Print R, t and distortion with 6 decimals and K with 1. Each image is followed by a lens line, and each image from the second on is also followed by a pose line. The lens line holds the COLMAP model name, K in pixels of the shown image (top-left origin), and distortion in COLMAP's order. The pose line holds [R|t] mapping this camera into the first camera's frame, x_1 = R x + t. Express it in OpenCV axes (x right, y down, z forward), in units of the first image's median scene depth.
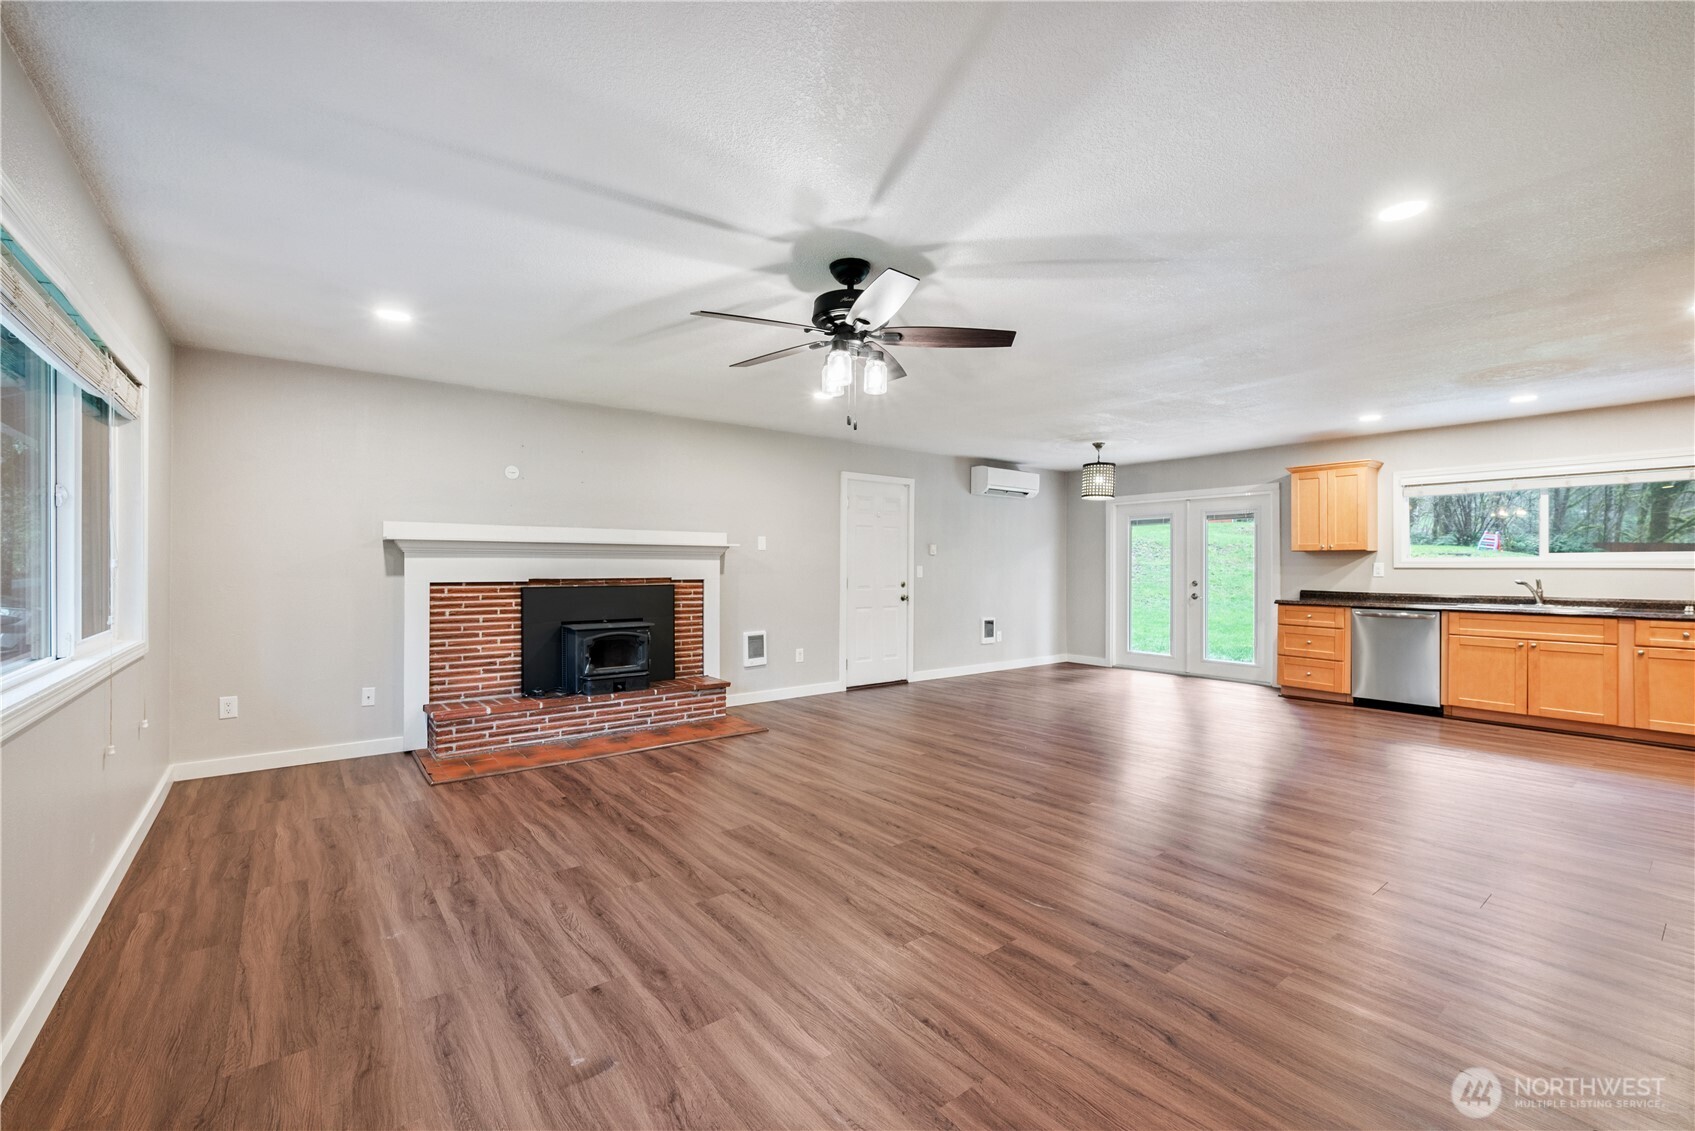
lens RADIAL K [[724.5, 0, 862.5], [0, 724.5, 557.6], [0, 0, 1]] dist [0.000444, 0.000781]
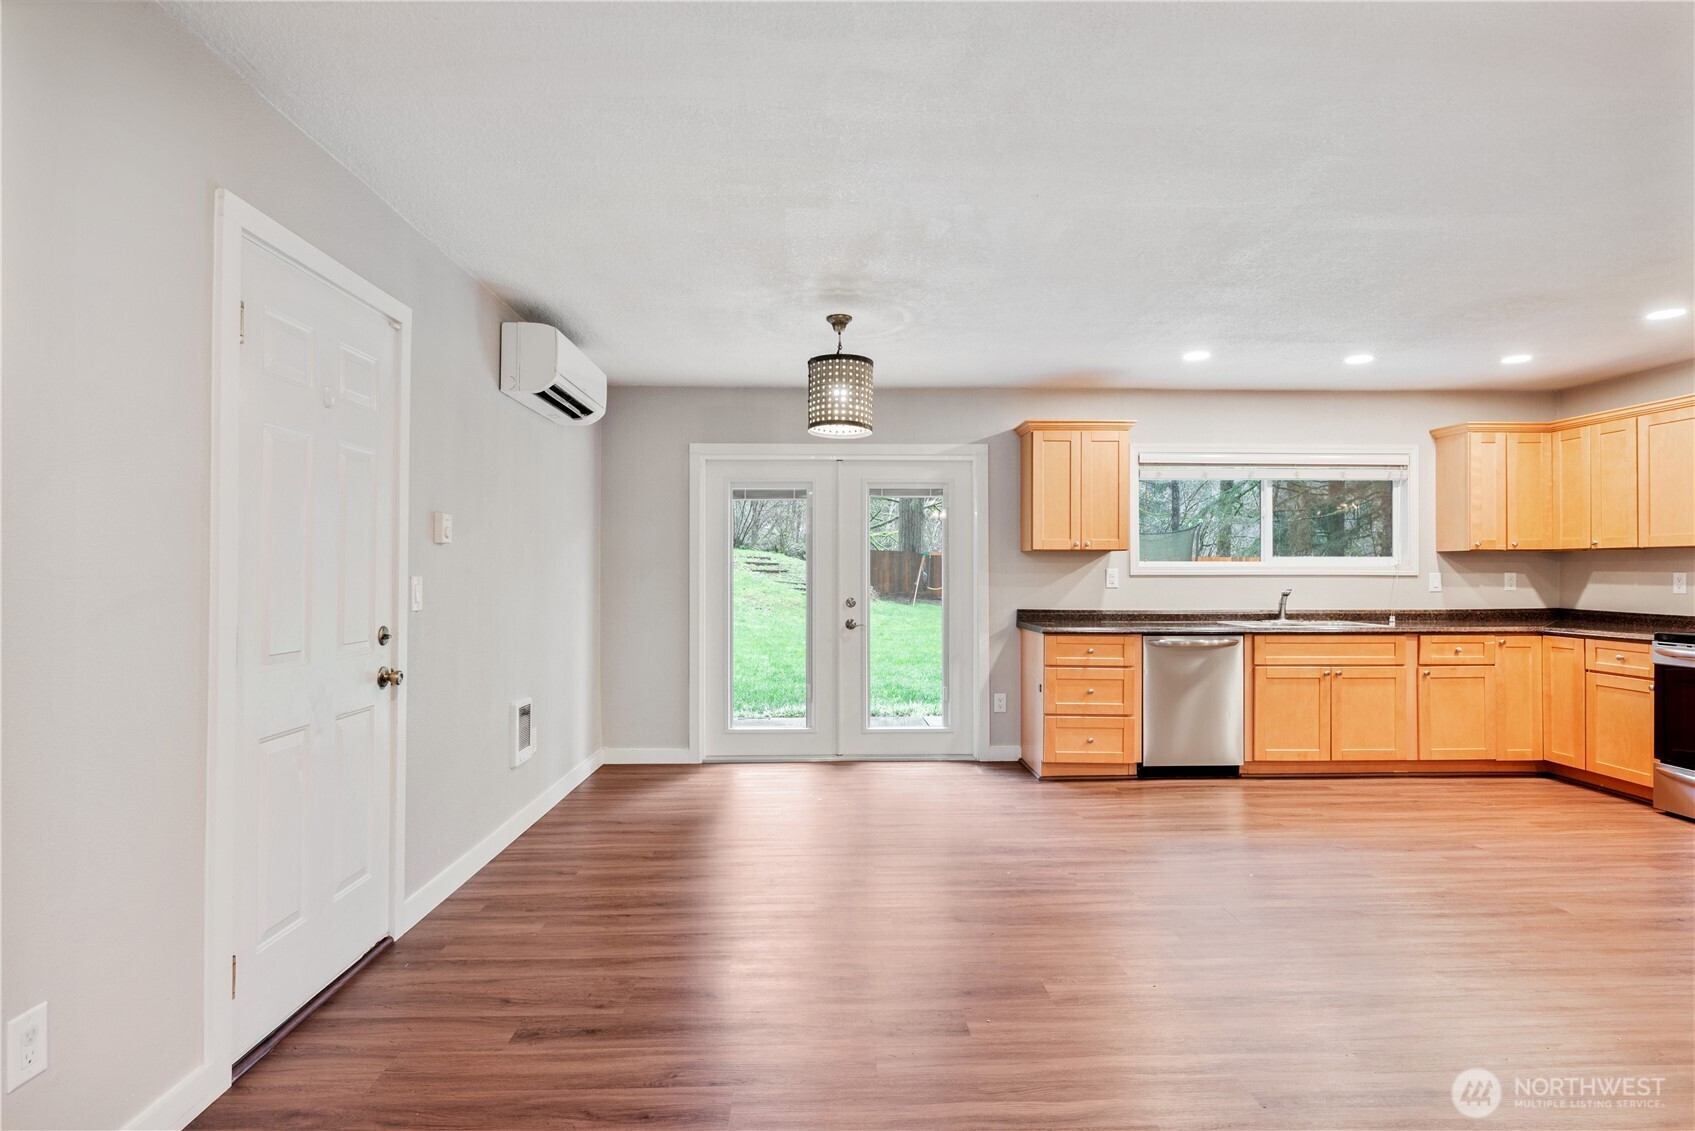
lens RADIAL K [[883.8, 0, 847.4], [0, 883.8, 565.6], [0, 0, 1]] dist [-0.015749, 0.004851]
pose [[0.608909, 0.002845, 0.793235, -0.288101], [-0.009242, 0.999951, 0.003509, 0.007256], [-0.793186, -0.009468, 0.608906, 1.375874]]
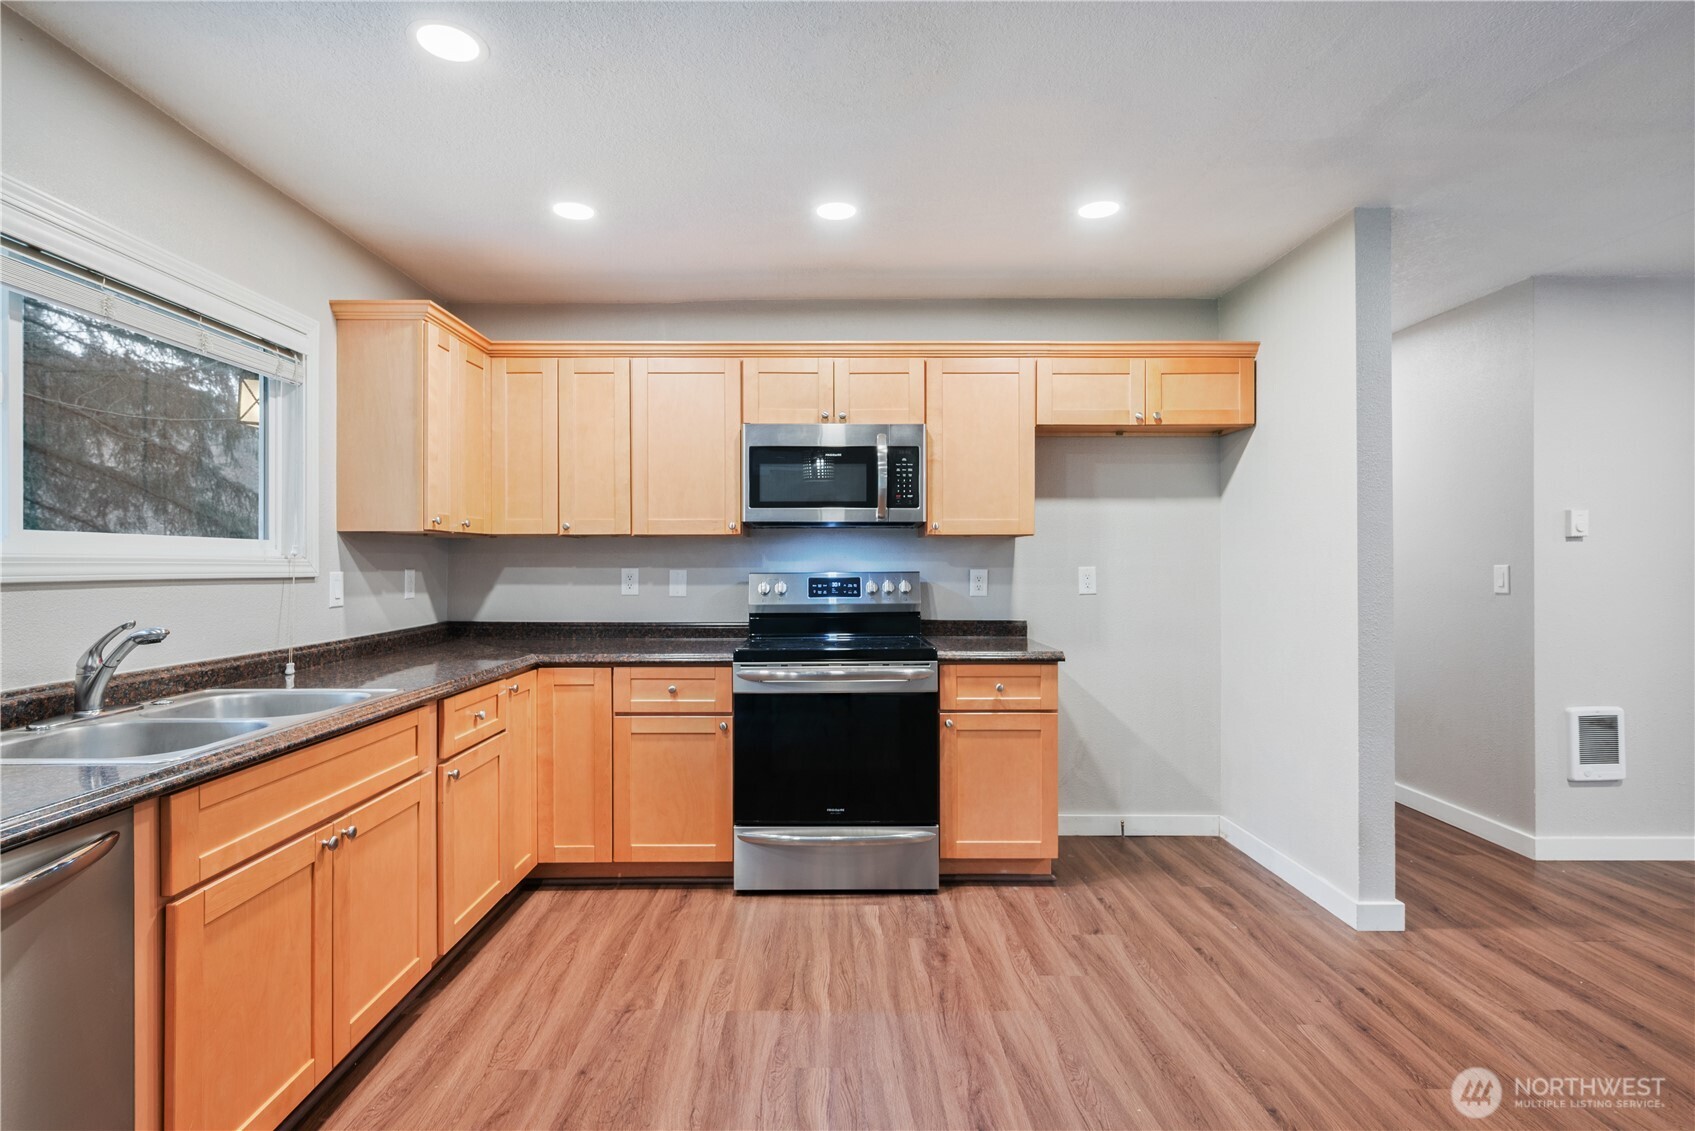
lens RADIAL K [[832.7, 0, 820.5], [0, 832.7, 560.8], [0, 0, 1]] dist [0.003932, 0.000167]
pose [[-0.774741, 0.002238, 0.632274, 0.886319], [-0.006741, 0.999908, -0.011799, 0.012965], [-0.632242, -0.013403, -0.774655, 1.886001]]
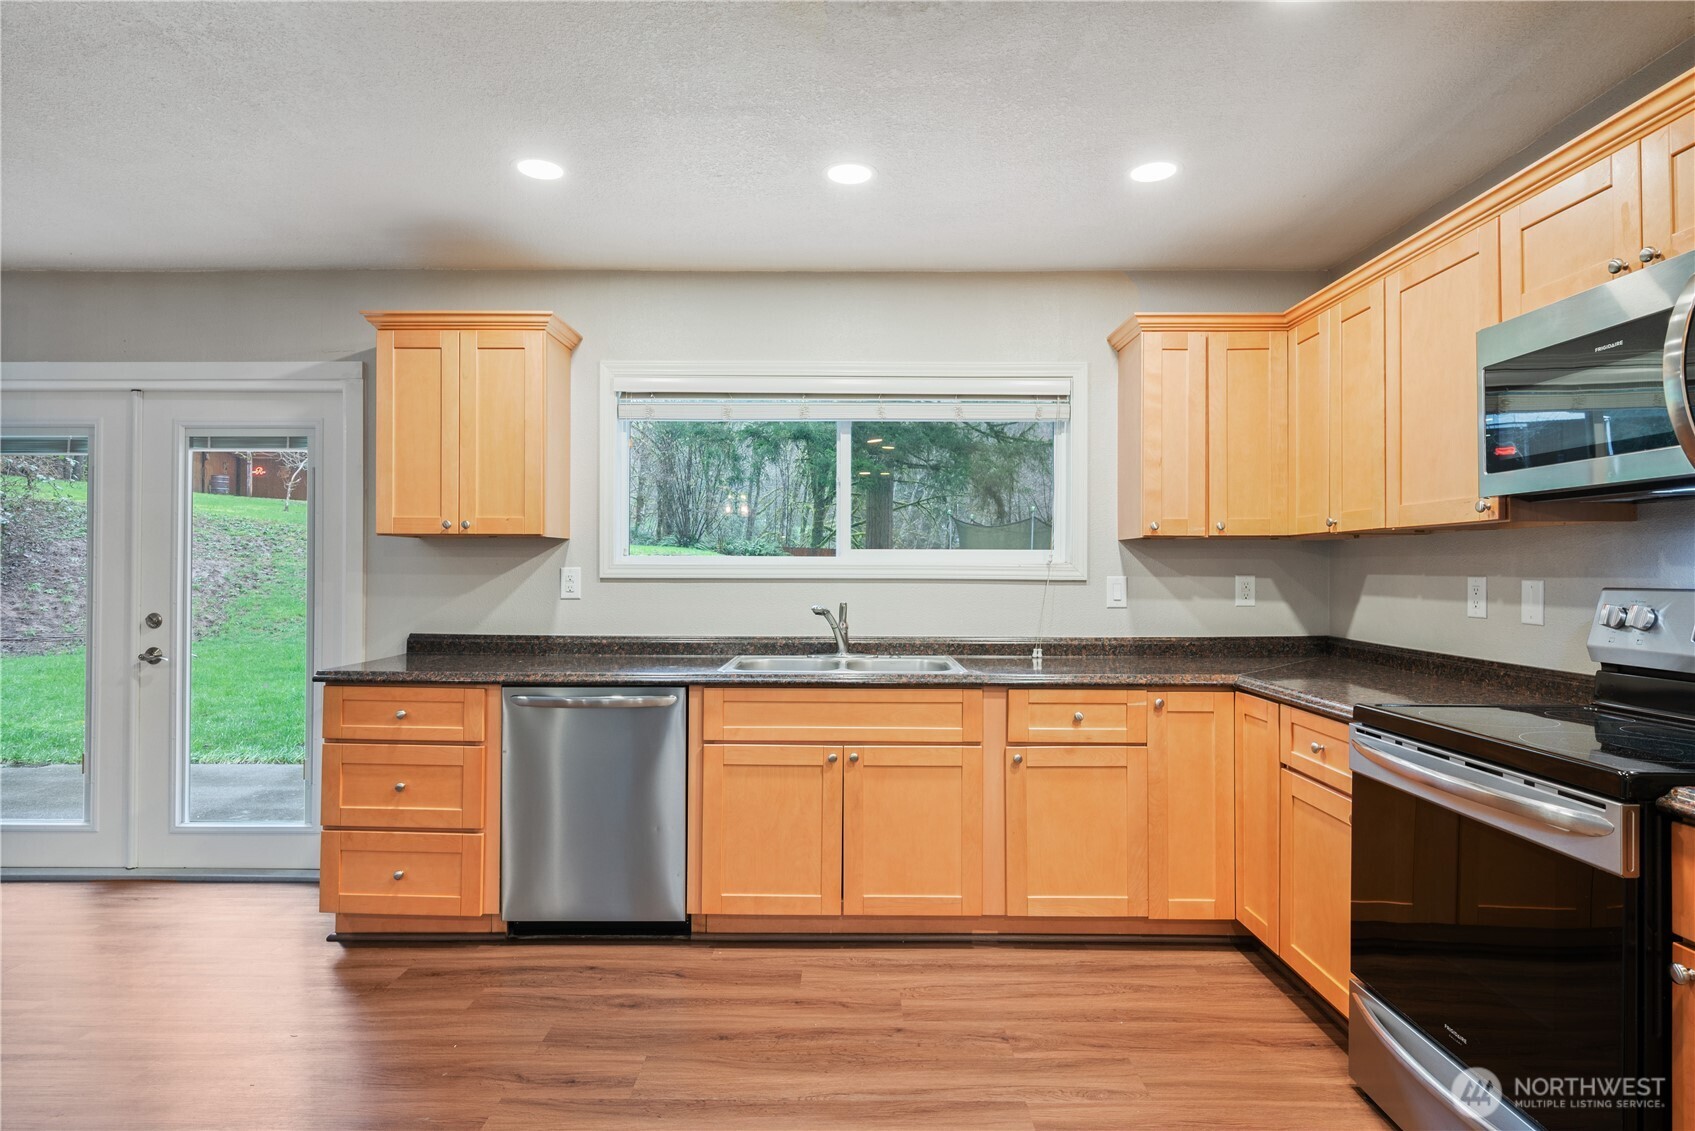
lens RADIAL K [[883.8, 0, 851.0], [0, 883.8, 561.8], [0, 0, 1]] dist [-0.015749, 0.004851]
pose [[0.633750, 0.008798, 0.773488, 0.830110], [-0.012087, 0.999926, -0.001470, 0.005433], [-0.773443, -0.008418, 0.633810, 1.083342]]
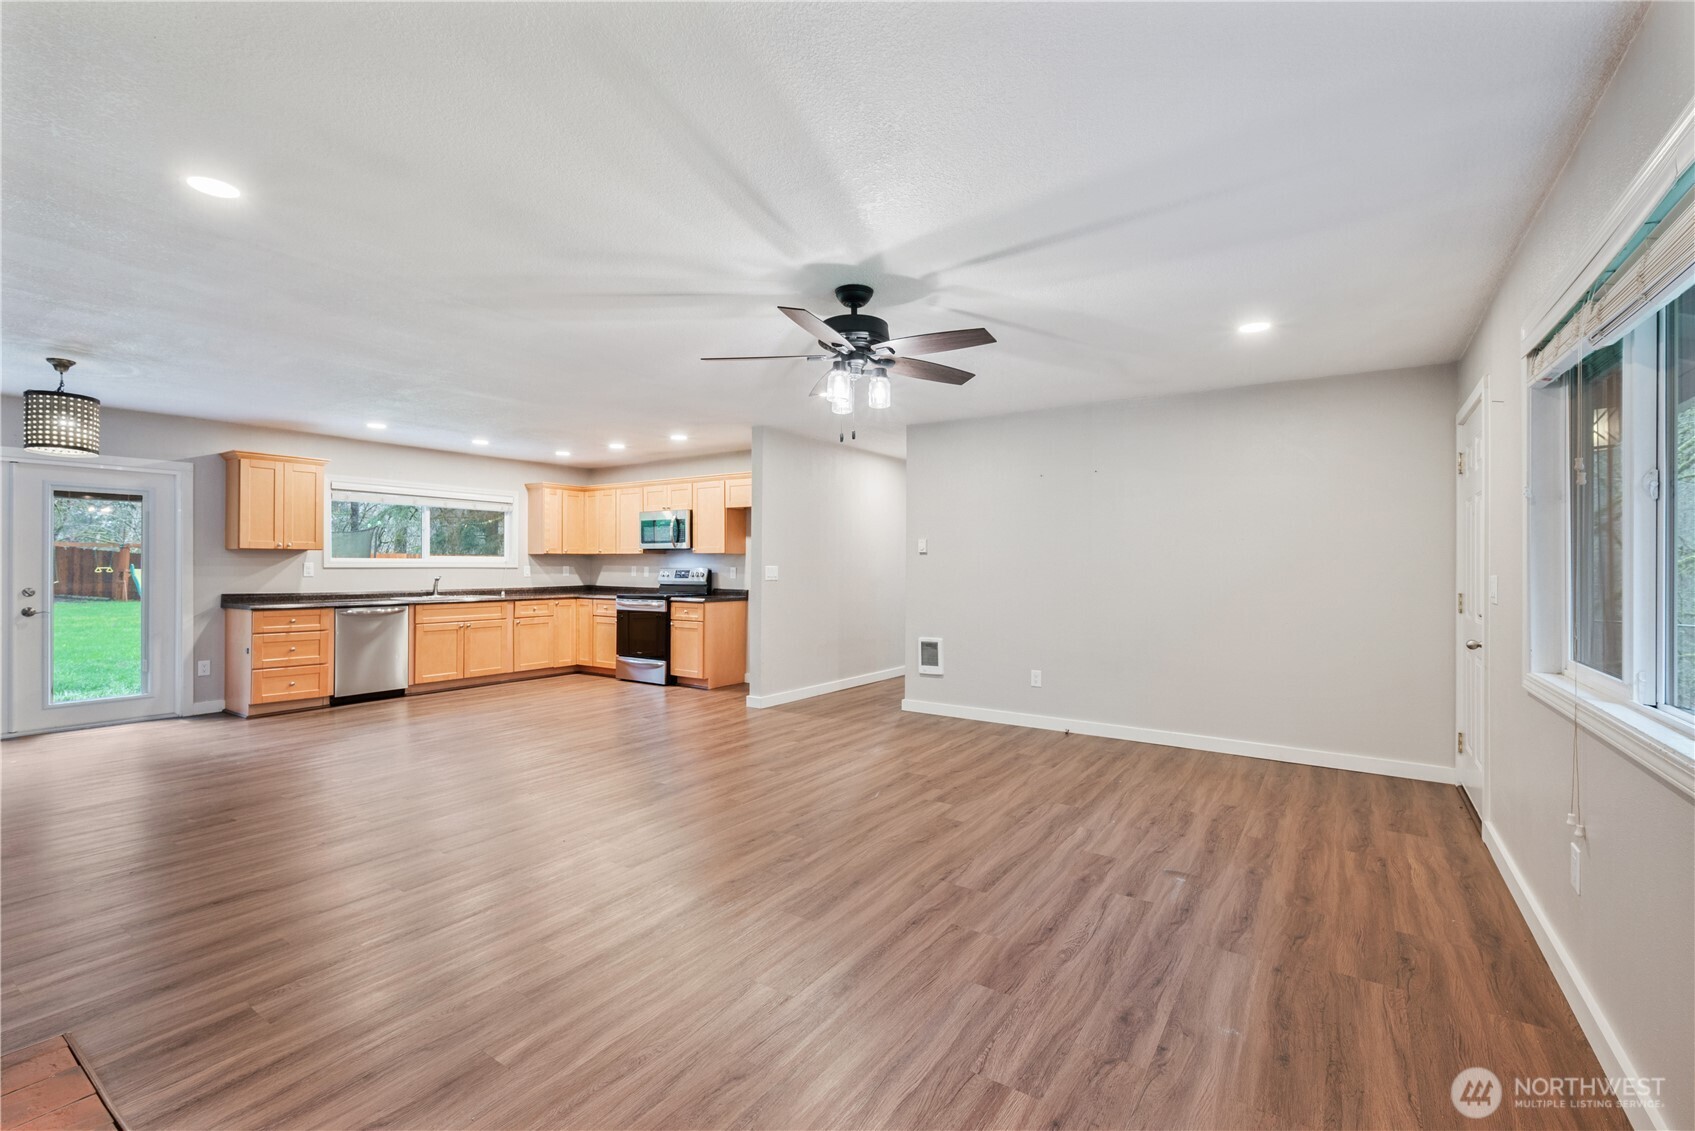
lens RADIAL K [[724.5, 0, 838.8], [0, 724.5, 565.4], [0, 0, 1]] dist [0.000444, 0.000781]
pose [[-0.287744, -0.002090, 0.957705, -0.932743], [-0.016464, 0.999861, -0.002765, 0.002999], [-0.957566, -0.016564, -0.287738, 1.194859]]
